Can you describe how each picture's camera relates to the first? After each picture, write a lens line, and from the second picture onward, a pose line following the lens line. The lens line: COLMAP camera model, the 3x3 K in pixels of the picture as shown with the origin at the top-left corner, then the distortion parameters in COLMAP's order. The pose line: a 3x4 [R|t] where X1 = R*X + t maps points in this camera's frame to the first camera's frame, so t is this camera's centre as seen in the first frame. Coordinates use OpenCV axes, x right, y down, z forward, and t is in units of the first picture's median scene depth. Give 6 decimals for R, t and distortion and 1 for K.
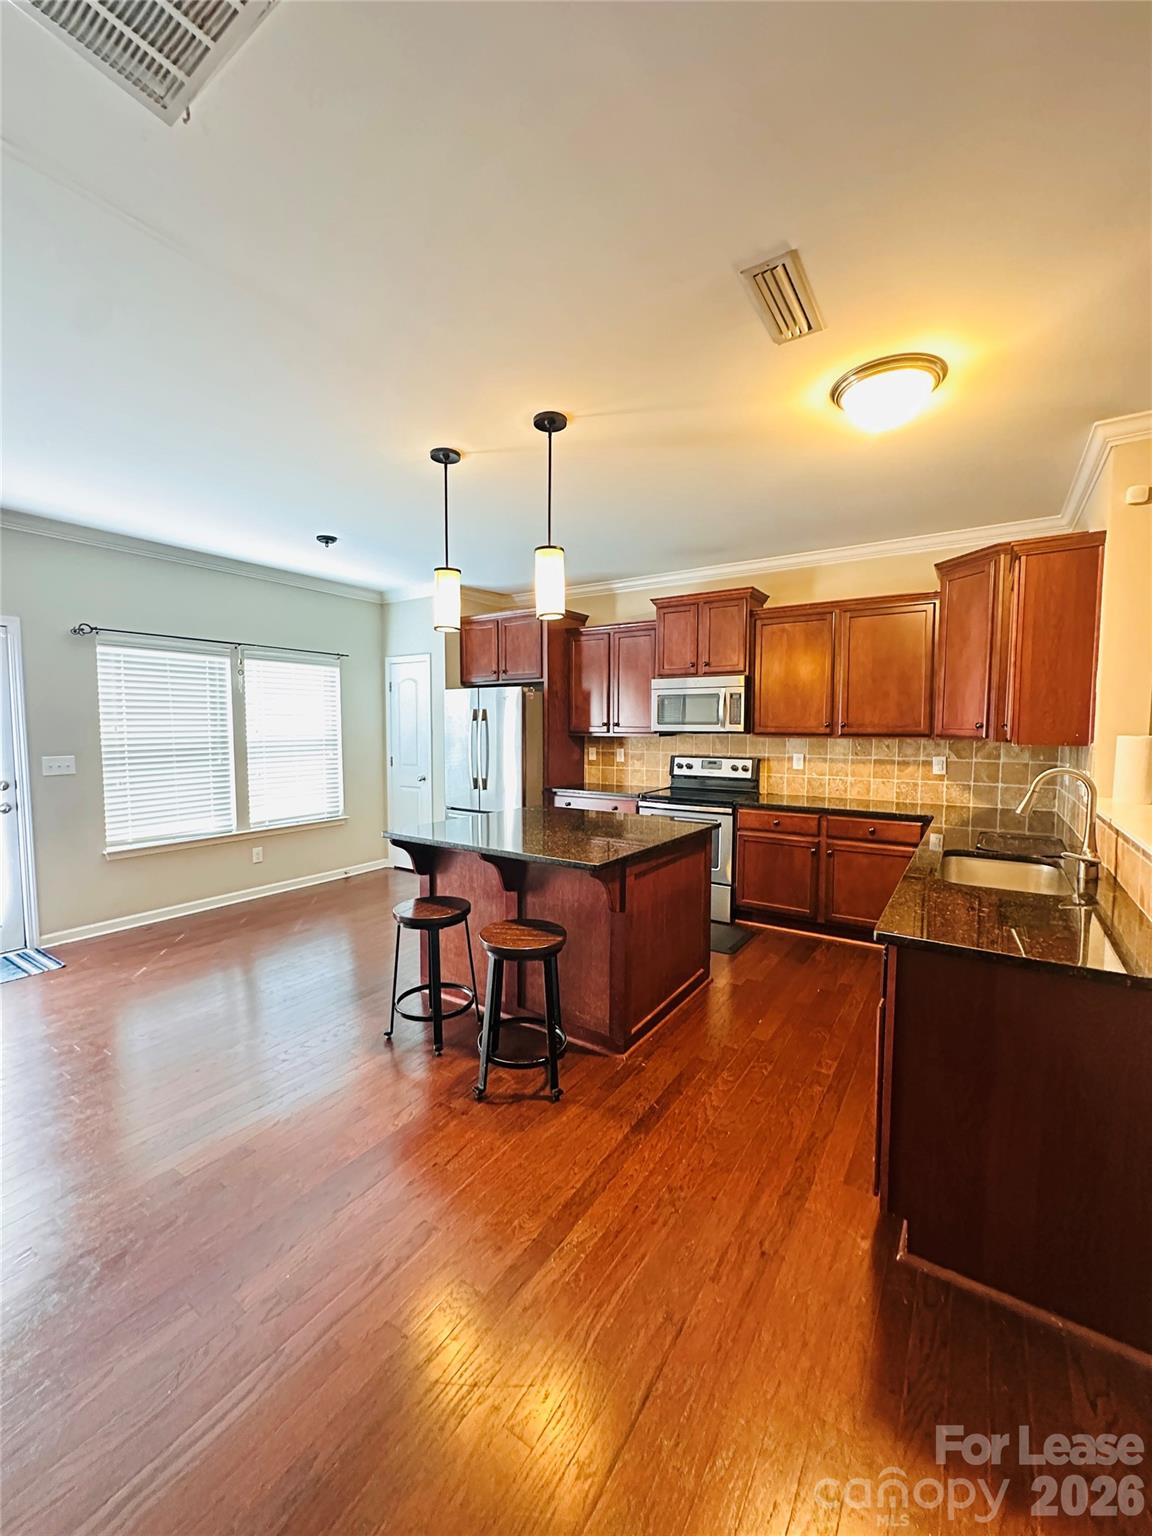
lens RADIAL K [[621.3, 0, 573.8], [0, 621.3, 768.1], [0, 0, 1]] dist [-0.001529, -0.000207]
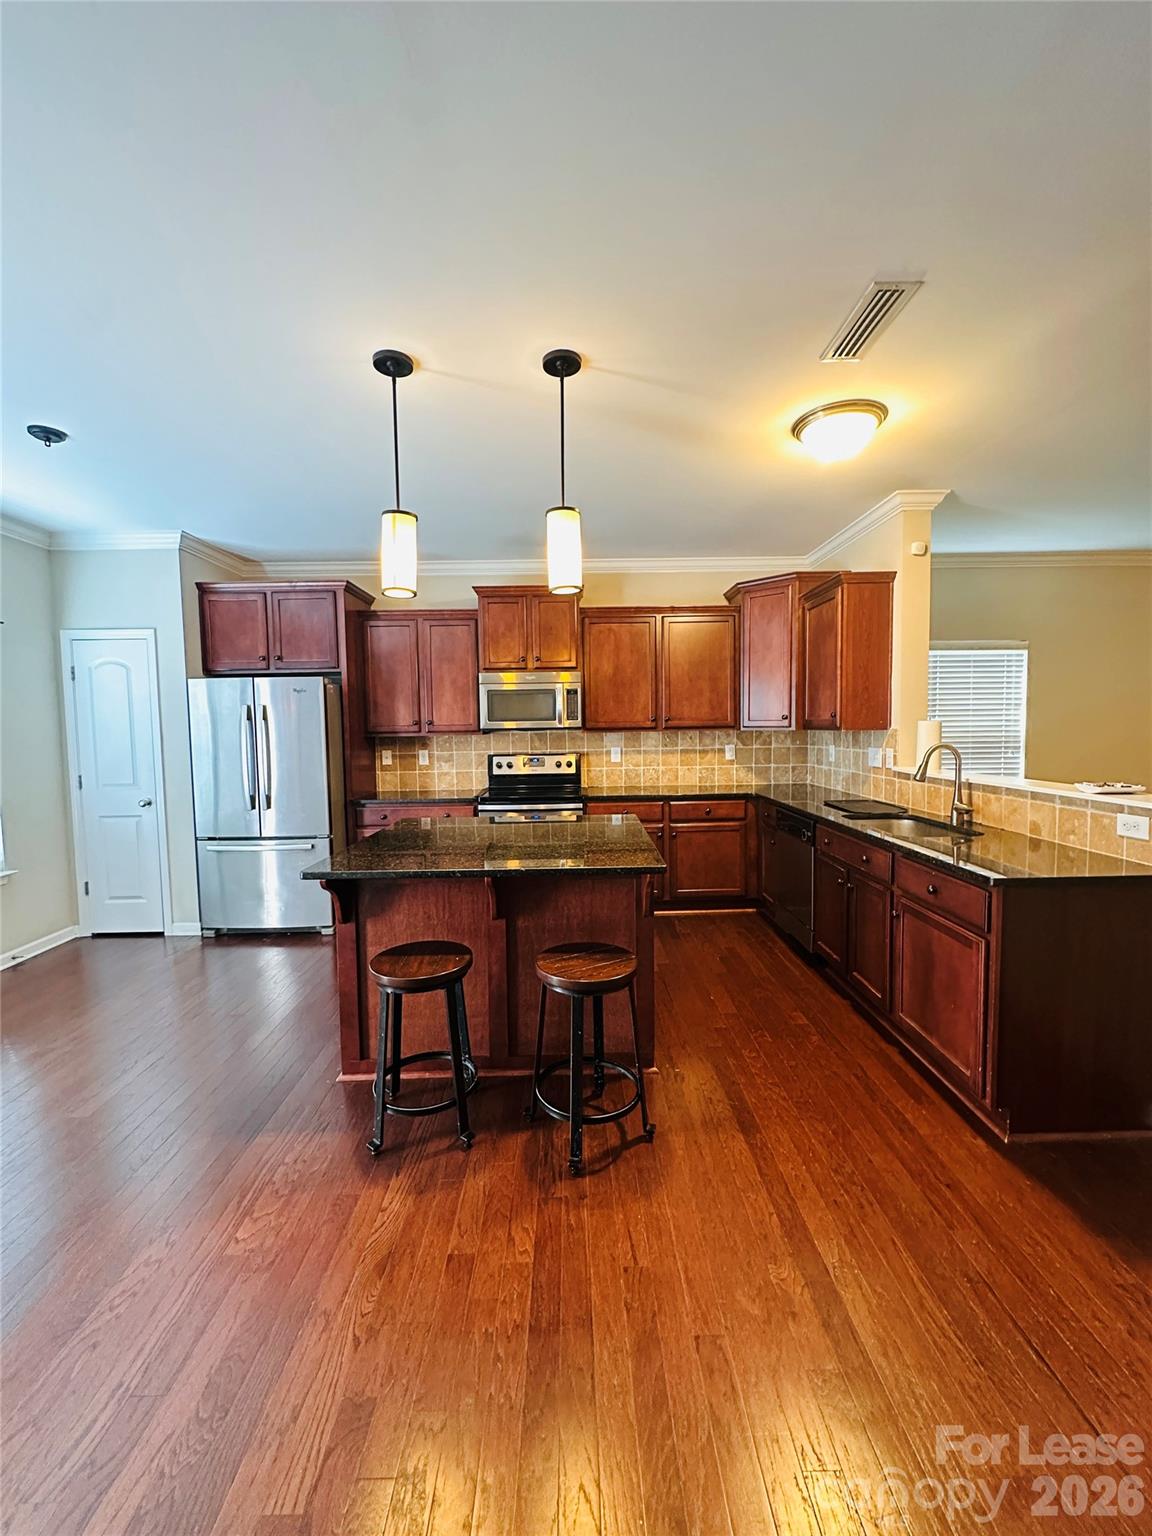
lens RADIAL K [[621.3, 0, 580.7], [0, 621.3, 767.2], [0, 0, 1]] dist [-0.001529, -0.000207]
pose [[0.821553, -0.052994, 0.567664, -0.295730], [0.057203, 0.998308, 0.010409, -0.003773], [-0.567256, 0.023920, 0.823194, 0.160312]]
